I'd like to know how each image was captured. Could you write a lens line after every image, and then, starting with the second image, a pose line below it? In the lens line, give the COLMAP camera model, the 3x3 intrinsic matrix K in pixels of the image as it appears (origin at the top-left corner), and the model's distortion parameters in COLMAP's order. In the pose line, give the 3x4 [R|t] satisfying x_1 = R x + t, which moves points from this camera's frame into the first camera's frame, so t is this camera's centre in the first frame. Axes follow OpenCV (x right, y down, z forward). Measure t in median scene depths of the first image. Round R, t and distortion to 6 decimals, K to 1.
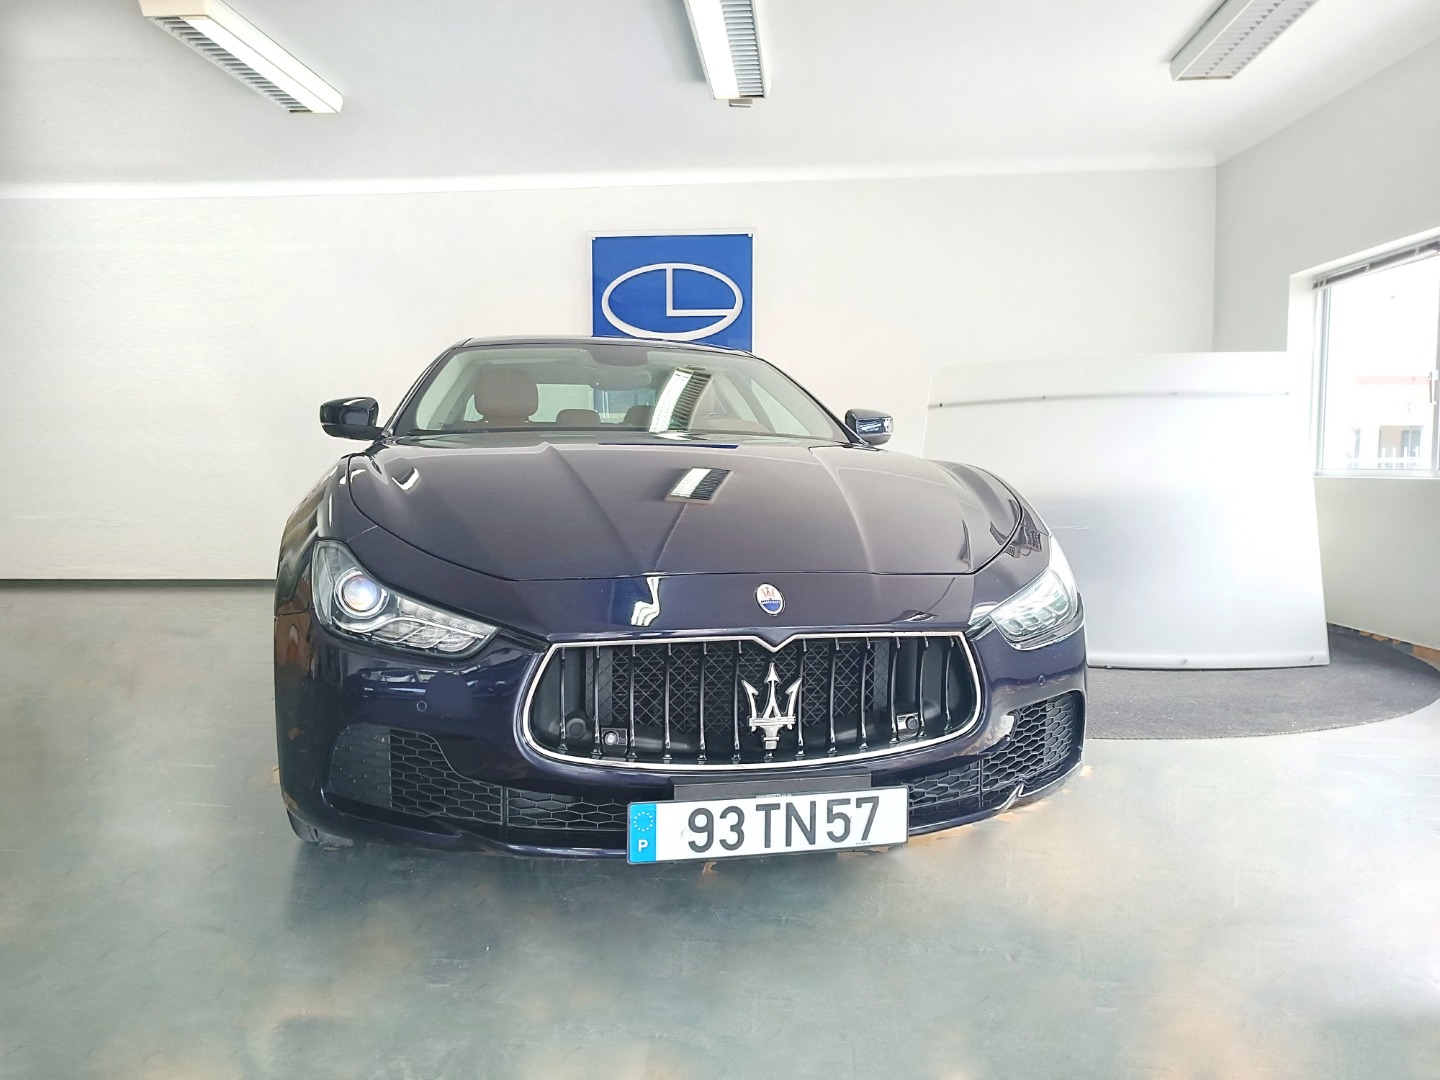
lens RADIAL K [[1026.5, 0, 719.4], [0, 1026.5, 535.8], [0, 0, 1]] dist [0.009079, -0.004923]
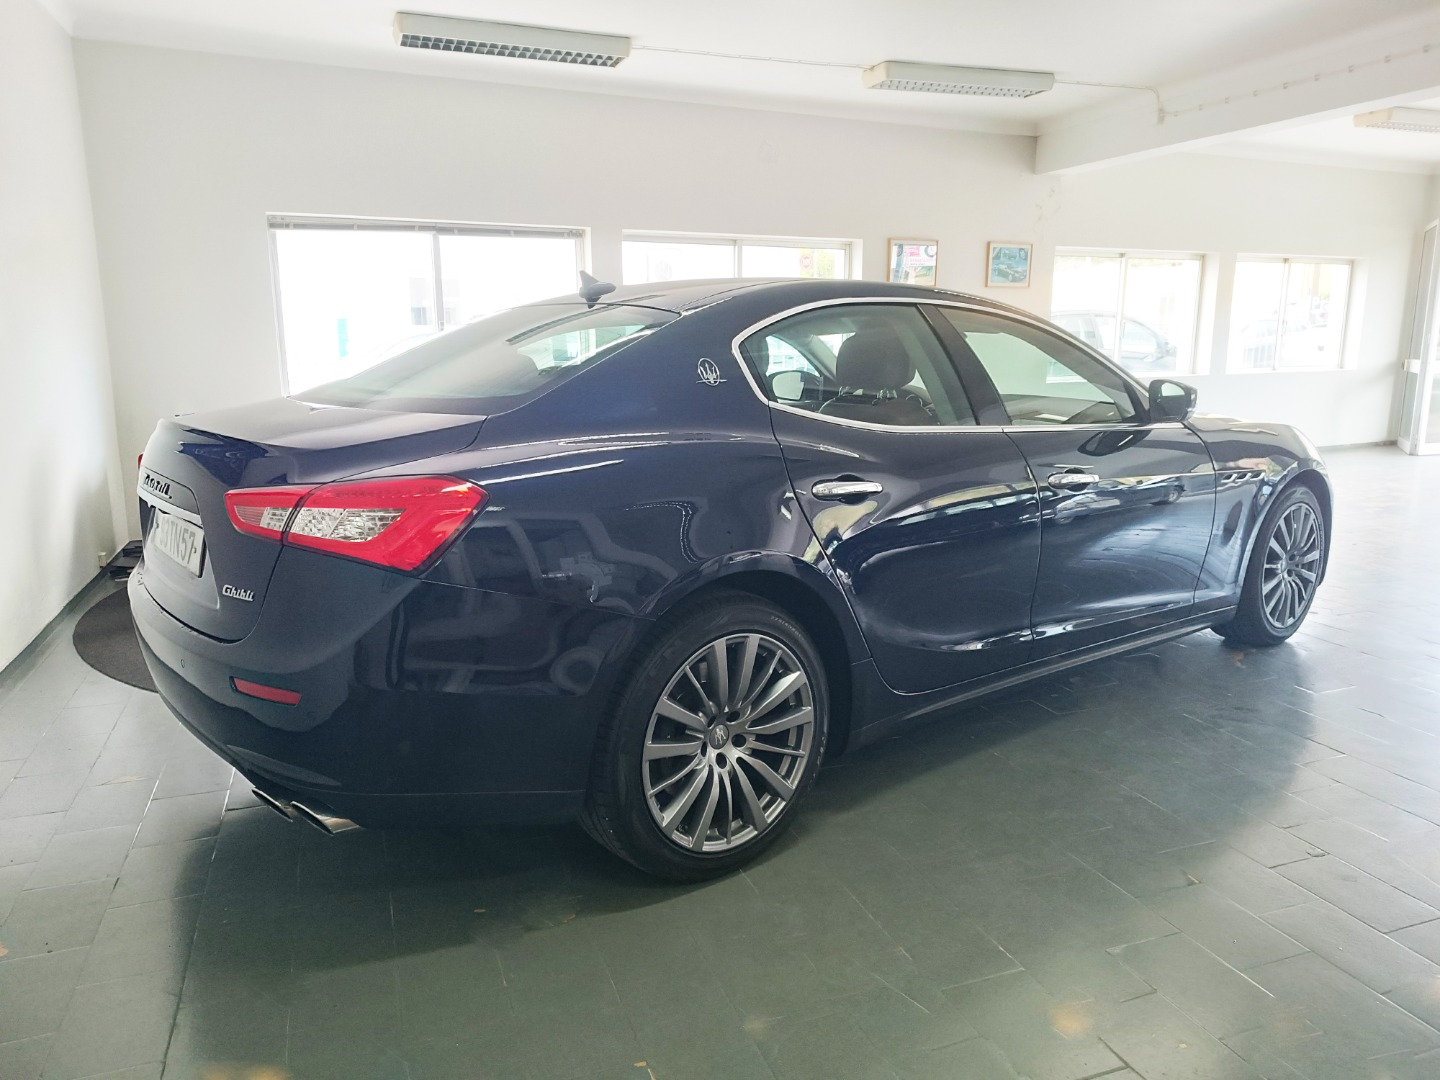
lens RADIAL K [[1020.8, 0, 720.5], [0, 1020.8, 538.0], [0, 0, 1]] dist [0.009330, -0.009514]
pose [[-0.419884, -0.177018, 0.890147, -0.687354], [0.063338, 0.972688, 0.223309, -0.149543], [-0.905365, 0.150144, -0.397204, 1.160021]]
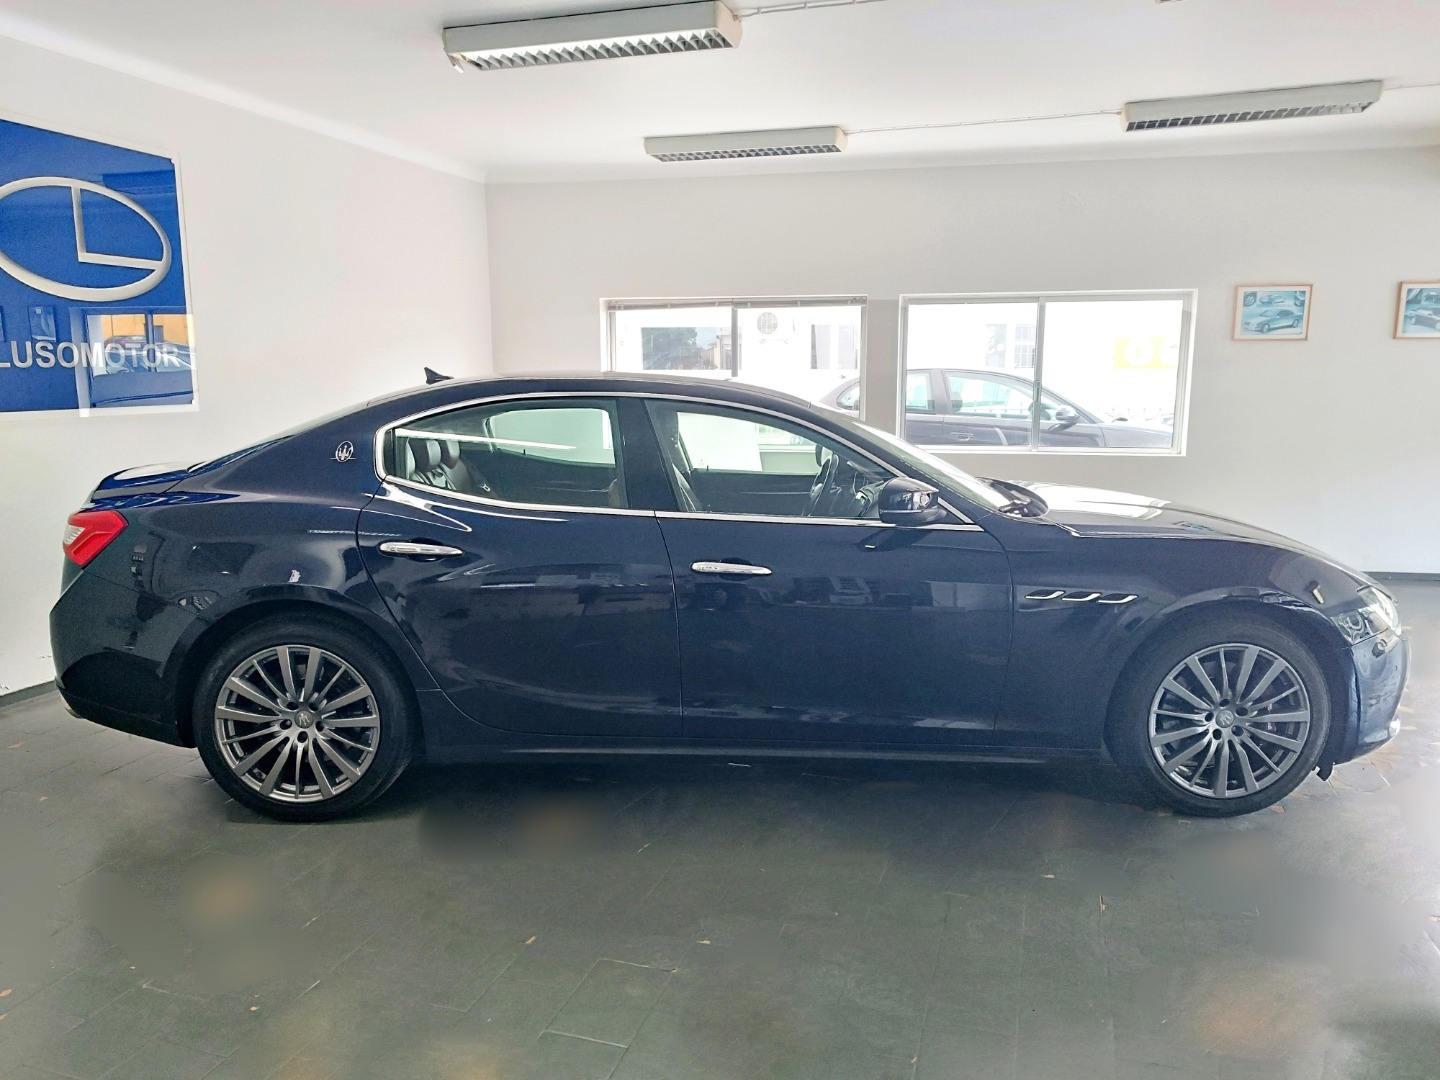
lens RADIAL K [[1023.9, 0, 720.0], [0, 1023.9, 540.0], [0, 0, 1]] dist [0.006136, -0.004675]
pose [[0.223078, -0.158945, 0.961755, -0.820150], [0.066330, 0.986806, 0.147699, -0.144844], [-0.972541, 0.030845, 0.230678, 0.611676]]
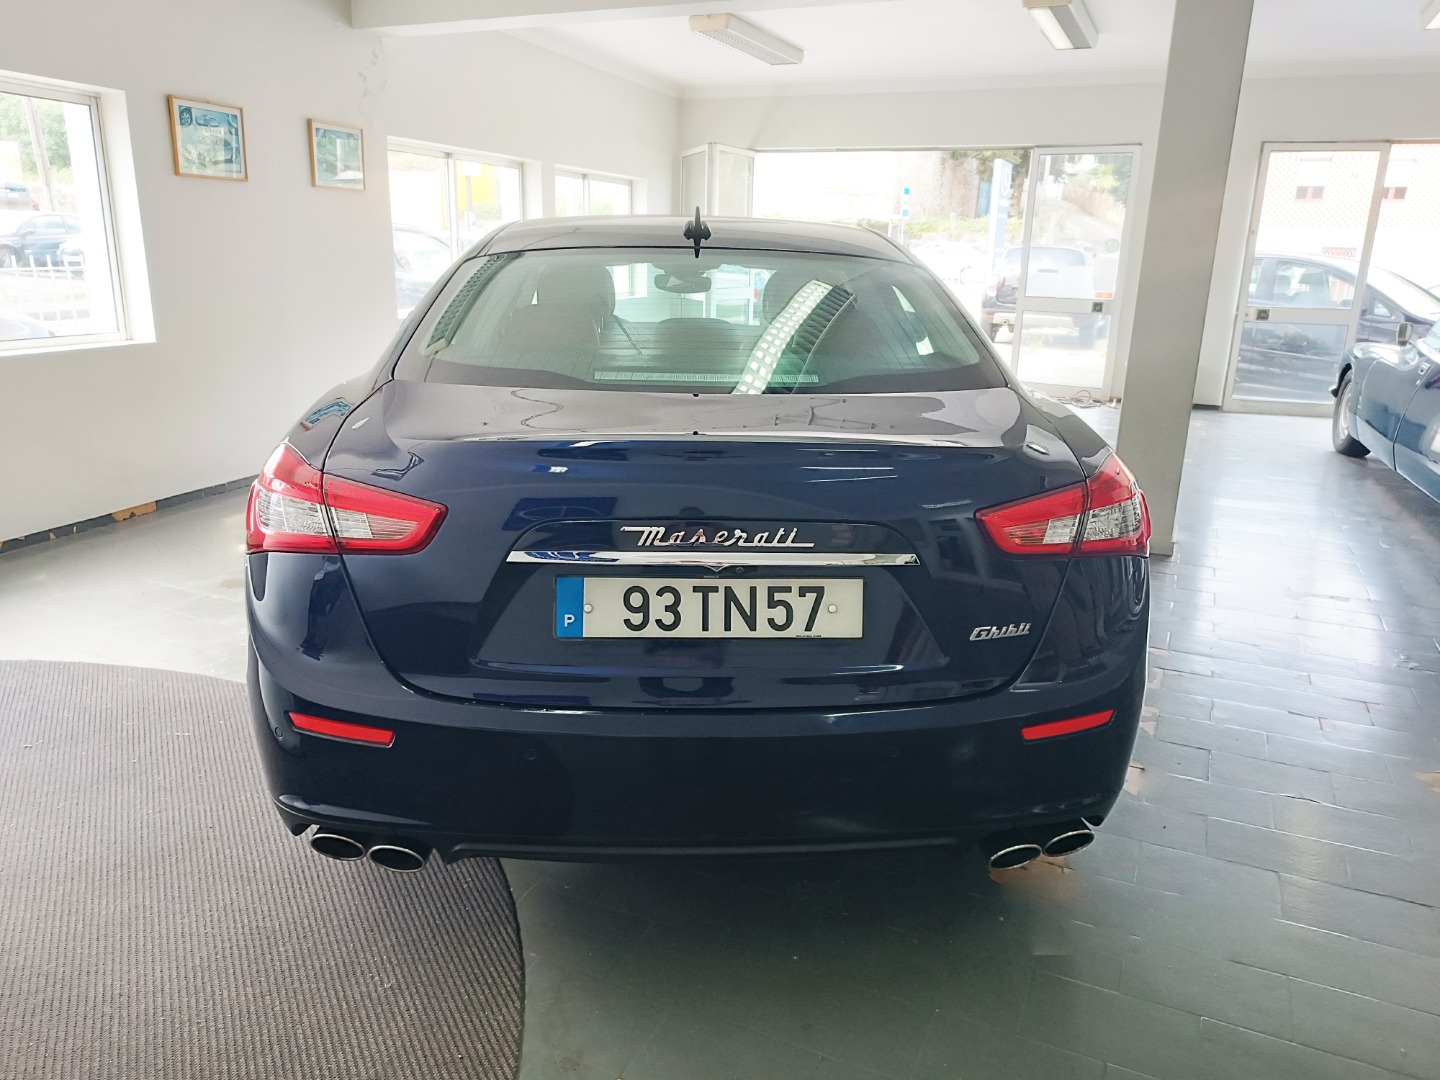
lens RADIAL K [[1043.9, 0, 720.0], [0, 1043.9, 540.0], [0, 0, 1]] dist [0.003440, -0.000700]
pose [[-0.938423, -0.110230, 0.327433, -0.190116], [0.002662, 0.945402, 0.325896, -0.153669], [-0.345479, 0.306700, -0.886893, 1.058374]]
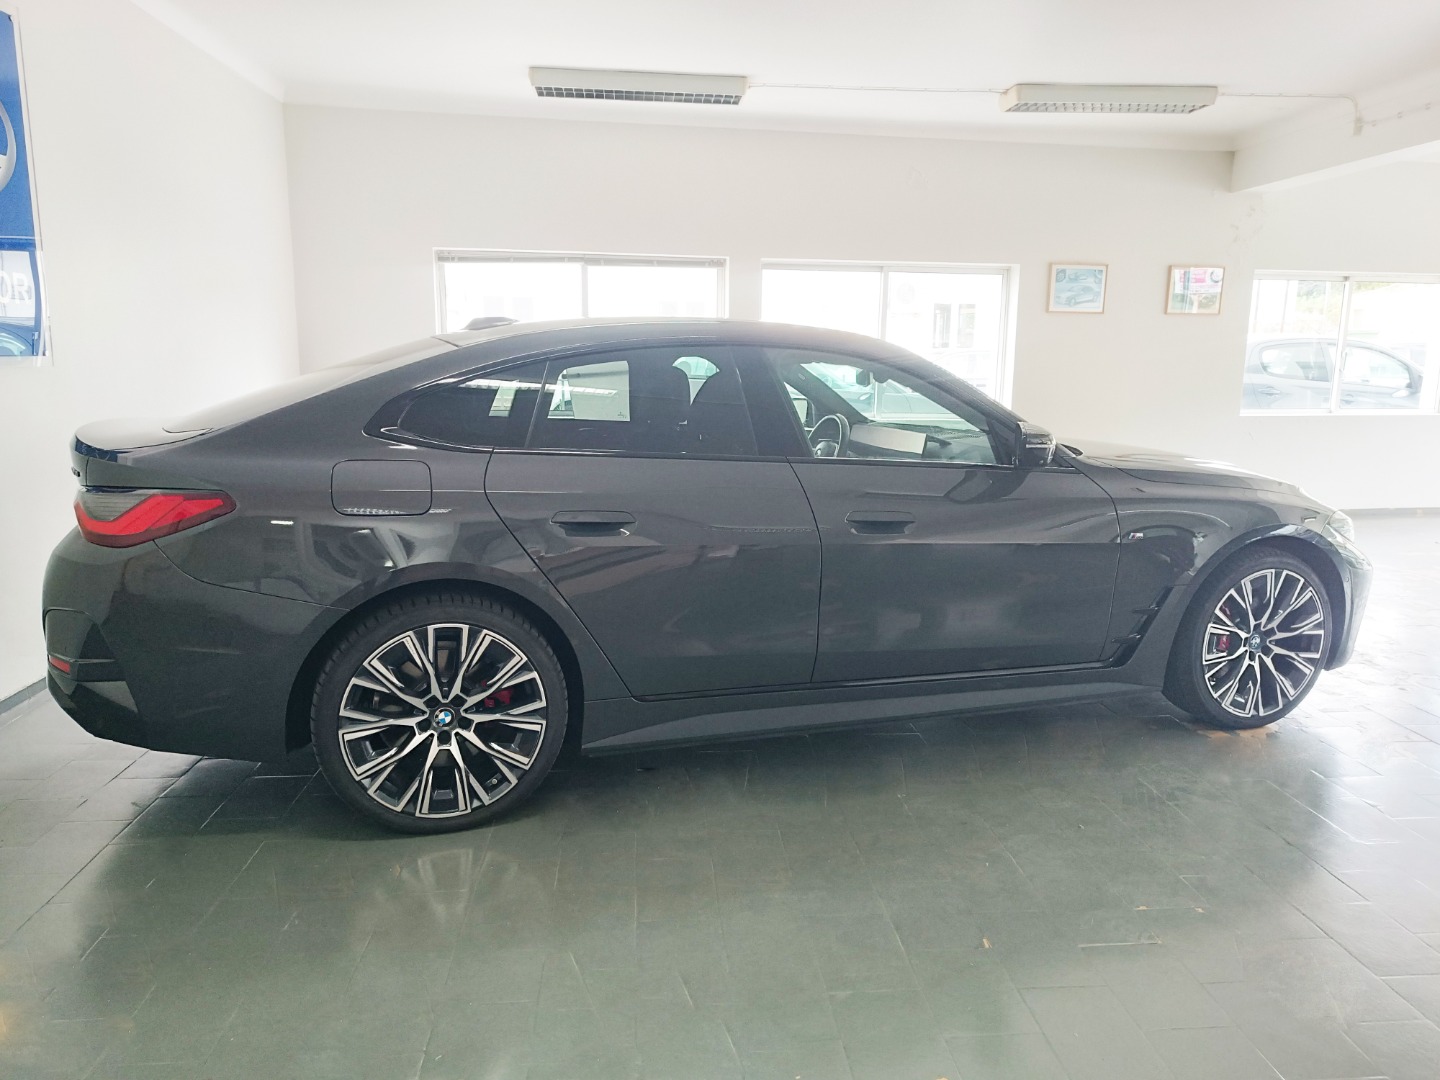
lens RADIAL K [[1024.2, 0, 721.5], [0, 1024.2, 536.8], [0, 0, 1]] dist [0.004435, -0.005941]
pose [[-0.163728, -0.176687, 0.970554, -0.771141], [0.054807, 0.980681, 0.187777, -0.145460], [-0.984982, 0.083938, -0.150882, 0.977337]]
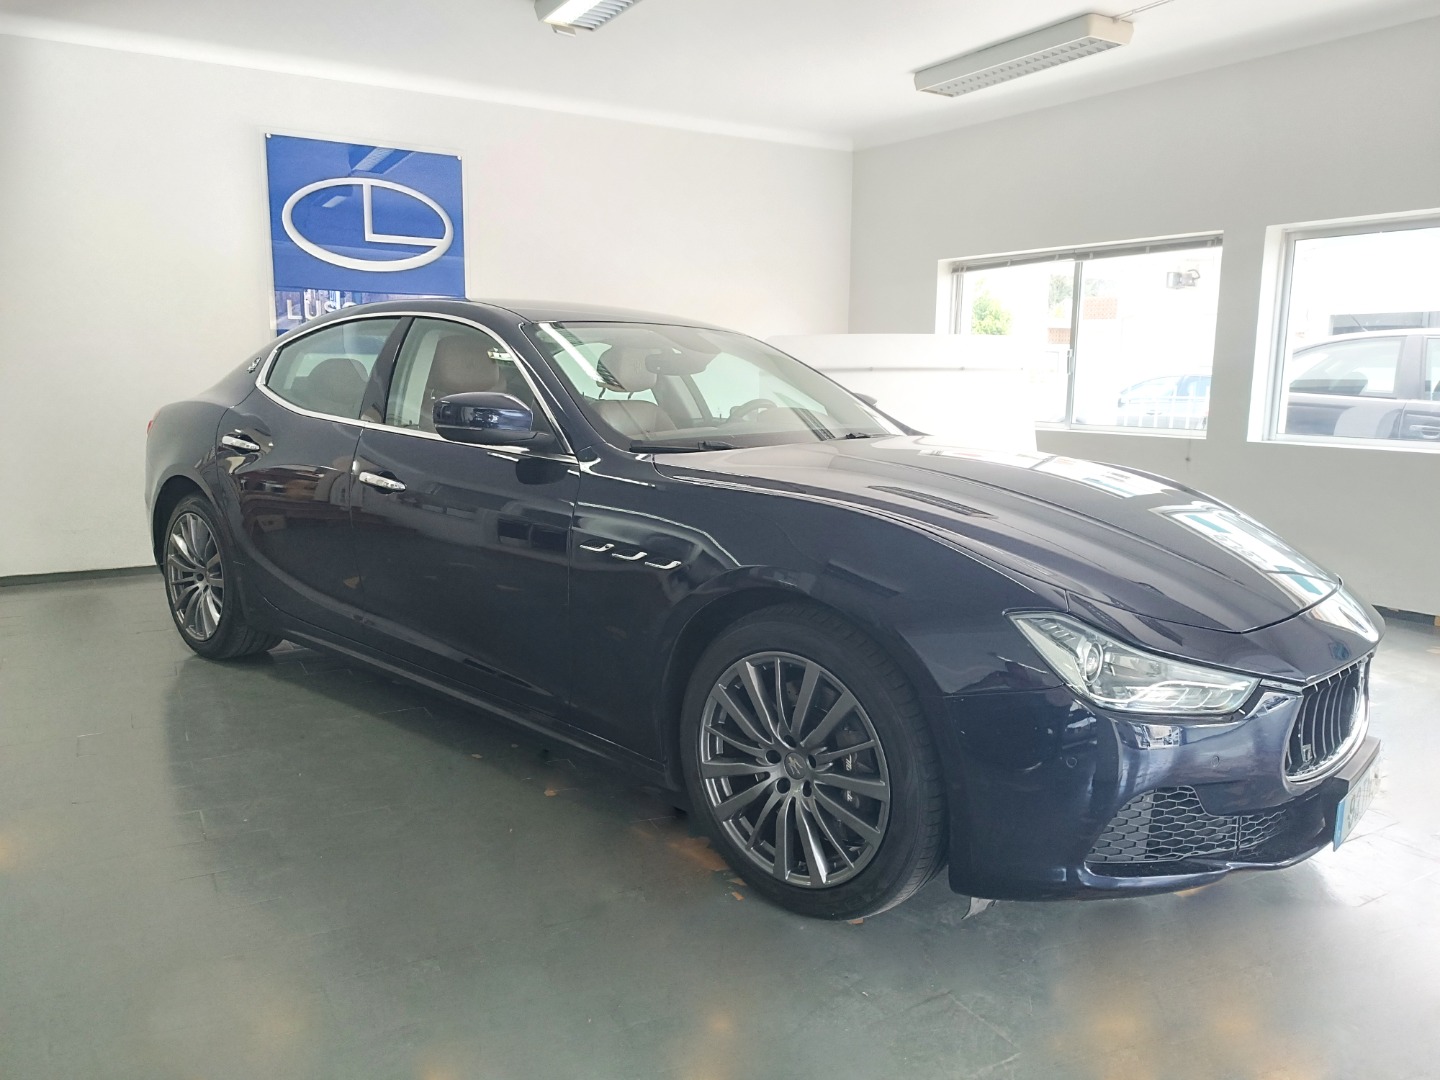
lens RADIAL K [[1023.9, 0, 720.0], [0, 1023.9, 540.0], [0, 0, 1]] dist [0.006136, -0.004675]
pose [[0.814669, -0.083013, 0.573954, -0.431912], [0.026649, 0.994015, 0.105942, -0.063692], [-0.579313, -0.071013, 0.812006, 0.147304]]
